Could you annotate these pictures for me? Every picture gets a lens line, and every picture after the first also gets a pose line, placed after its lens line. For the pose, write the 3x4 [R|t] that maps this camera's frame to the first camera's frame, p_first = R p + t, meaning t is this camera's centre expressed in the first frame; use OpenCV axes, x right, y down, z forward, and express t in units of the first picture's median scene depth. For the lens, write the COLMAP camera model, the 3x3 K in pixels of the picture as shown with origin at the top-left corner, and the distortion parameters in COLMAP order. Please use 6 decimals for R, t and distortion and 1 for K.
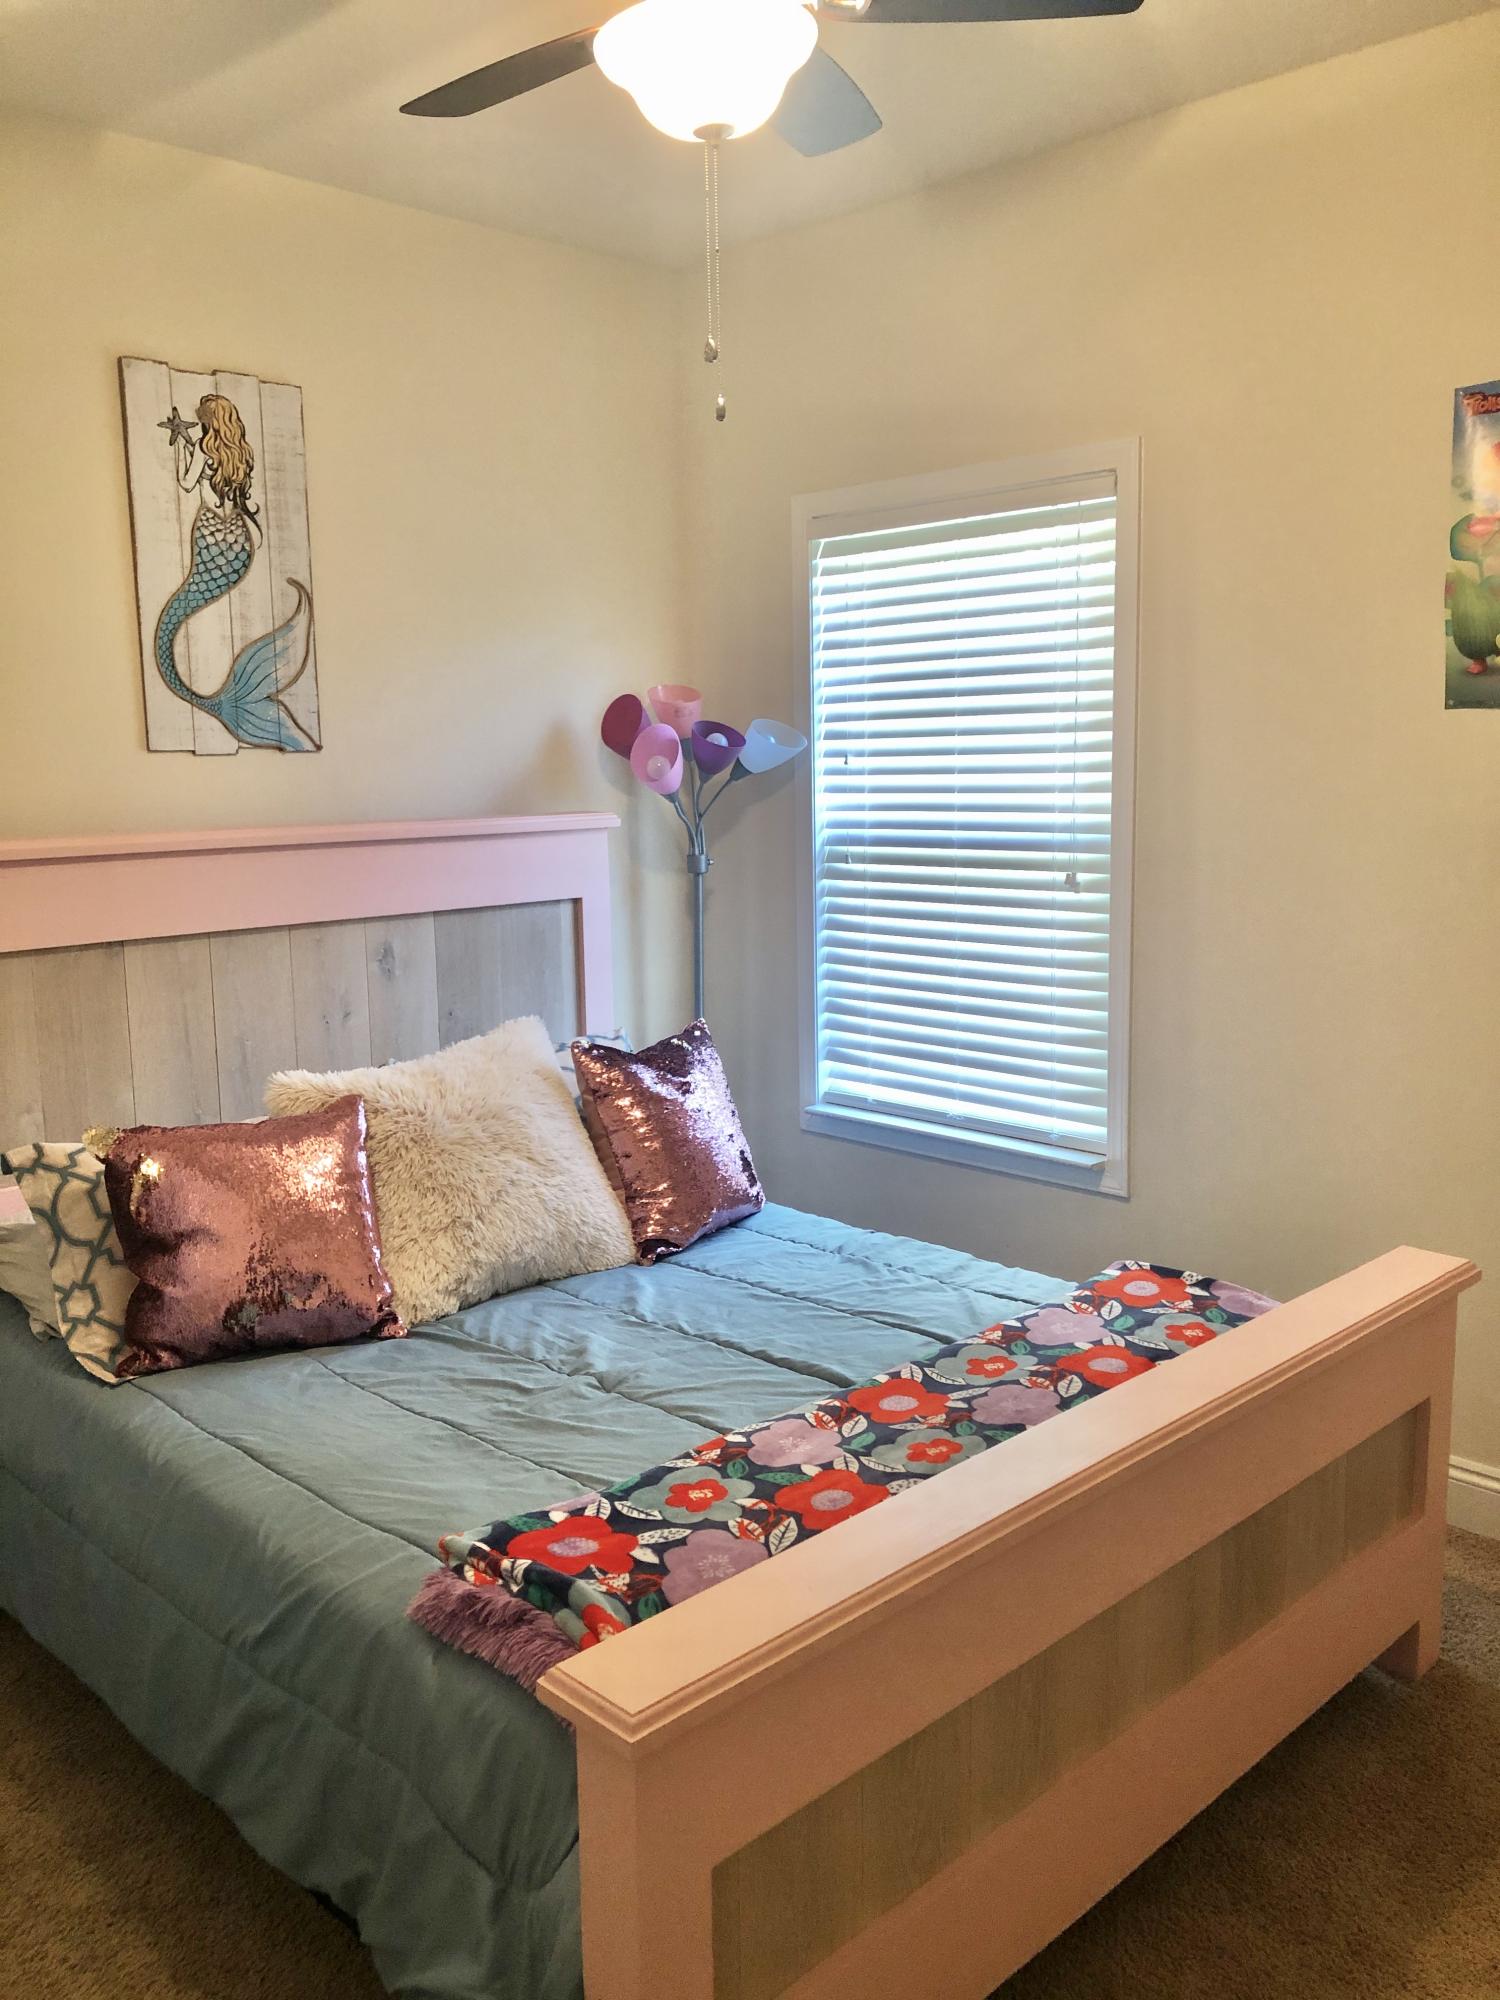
lens RADIAL K [[1633.7, 0, 762.2], [0, 1633.7, 999.1], [0, 0, 1]] dist [0.030950, -0.033424]
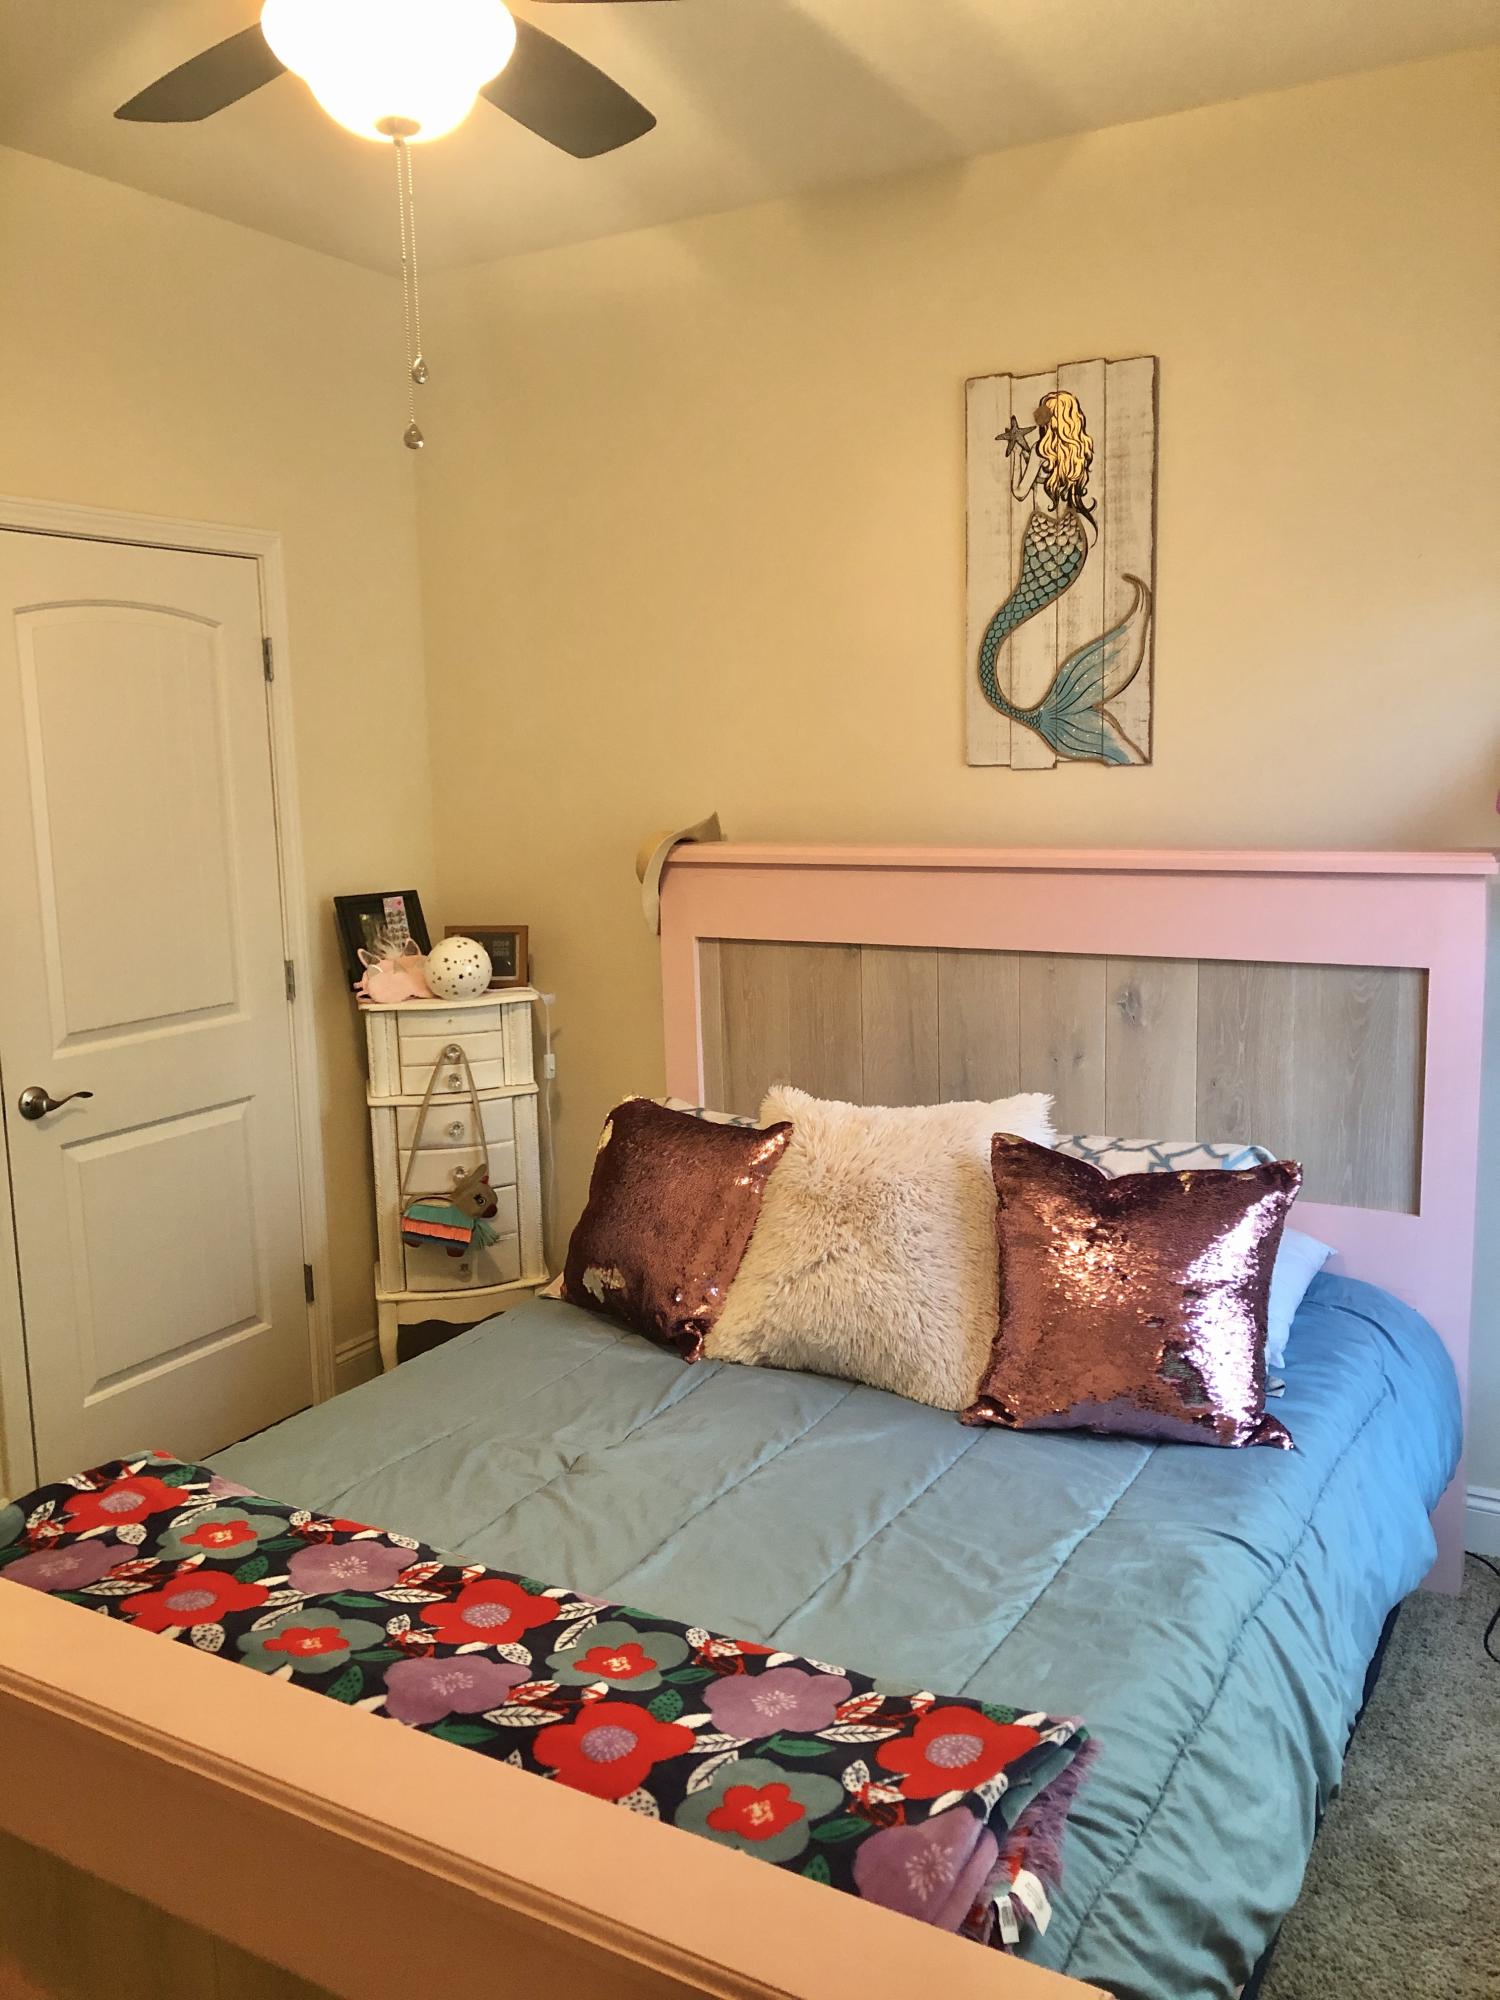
lens RADIAL K [[1633.7, 0, 759.9], [0, 1633.7, 1003.5], [0, 0, 1]] dist [0.030950, -0.033424]
pose [[0.261824, 0.164838, -0.950934, 0.580551], [-0.124884, 0.982809, 0.135979, -0.125745], [0.957002, 0.083154, 0.277909, 0.595285]]
